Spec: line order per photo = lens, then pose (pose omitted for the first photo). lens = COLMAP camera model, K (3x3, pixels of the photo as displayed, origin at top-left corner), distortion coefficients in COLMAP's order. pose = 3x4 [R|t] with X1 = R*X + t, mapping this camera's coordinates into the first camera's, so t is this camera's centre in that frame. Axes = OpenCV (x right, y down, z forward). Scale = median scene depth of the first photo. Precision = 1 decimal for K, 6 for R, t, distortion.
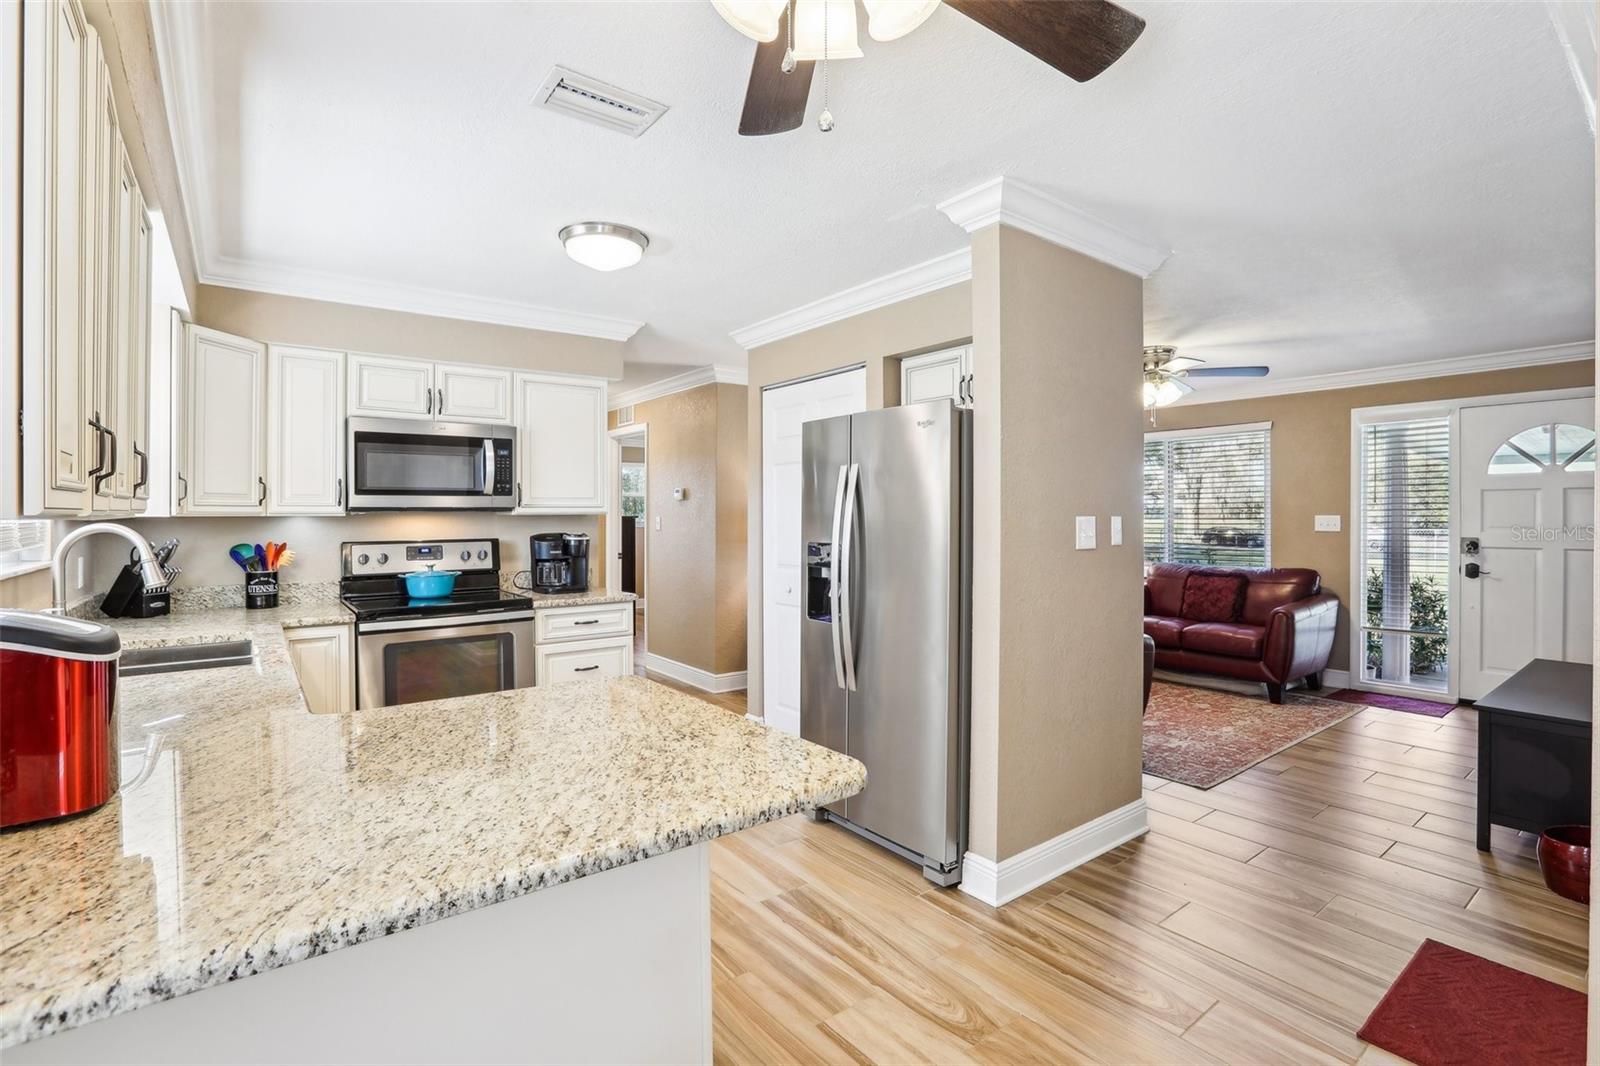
lens RADIAL K [[748.9, 0, 787.1], [0, 748.9, 508.8], [0, 0, 1]] dist [-0.035888, 0.008191]
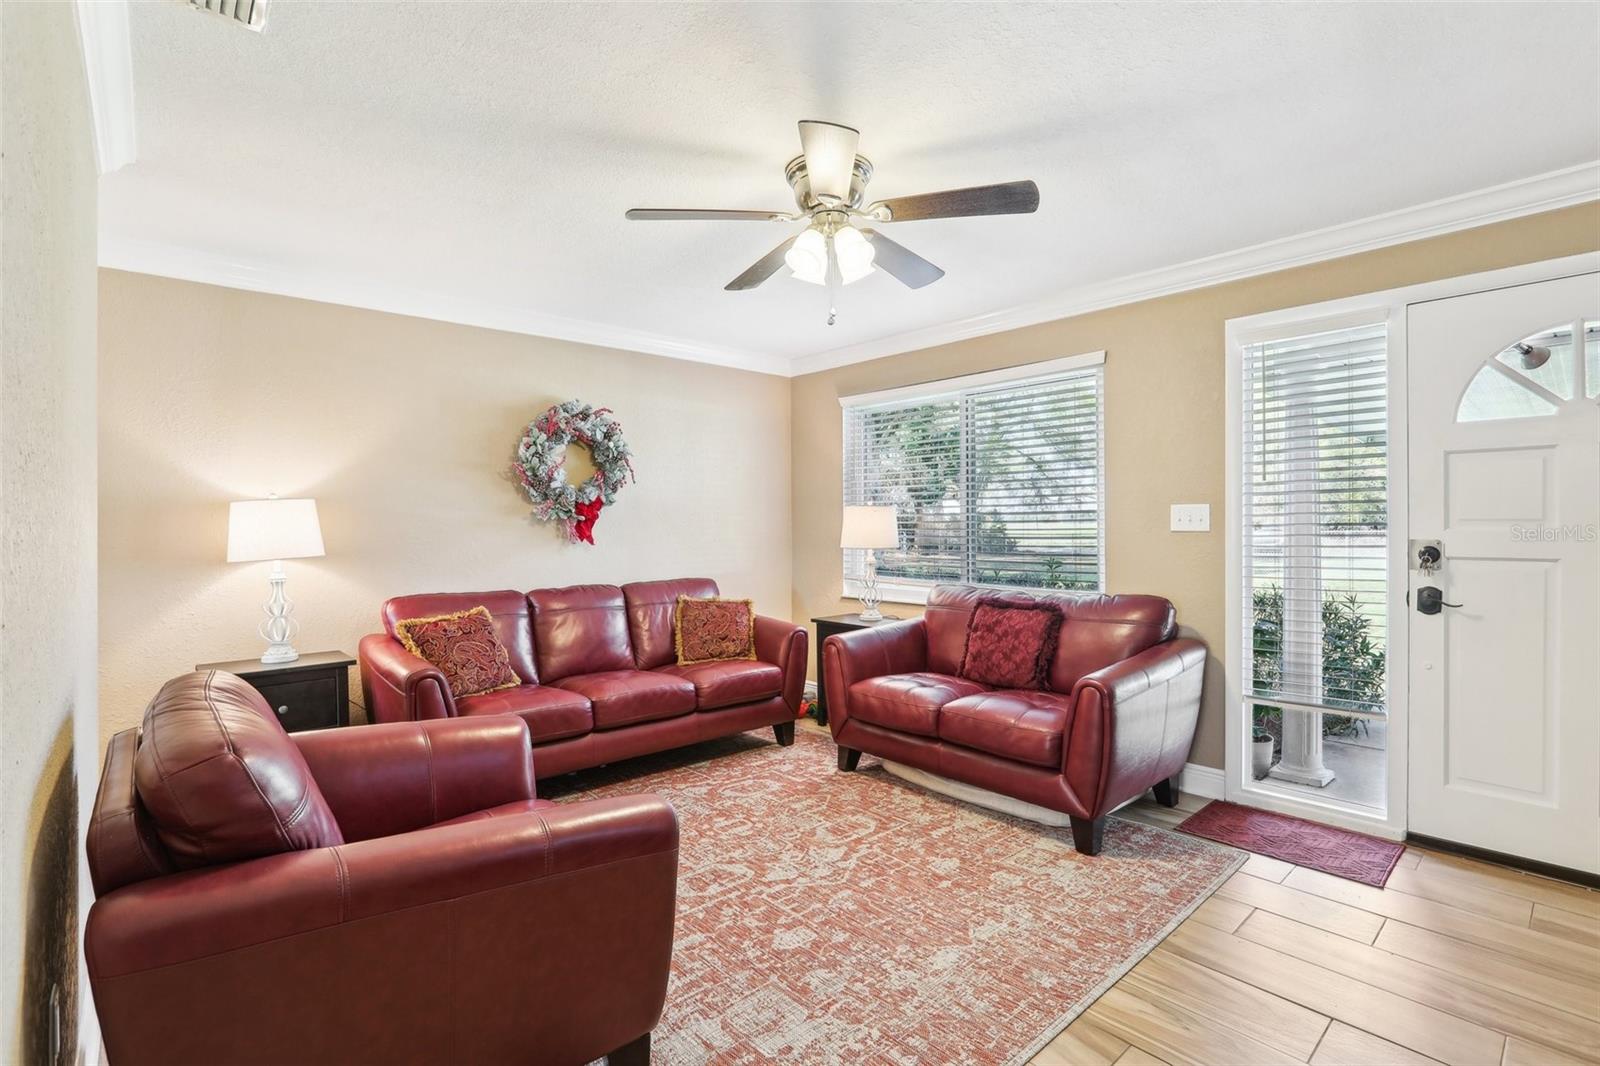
lens RADIAL K [[748.9, 0, 789.3], [0, 748.9, 521.5], [0, 0, 1]] dist [-0.035888, 0.008191]
pose [[0.996756, -0.008148, 0.080069, 0.384423], [0.007551, 0.999941, 0.007766, 0.016174], [-0.080128, -0.007136, 0.996759, 0.454455]]
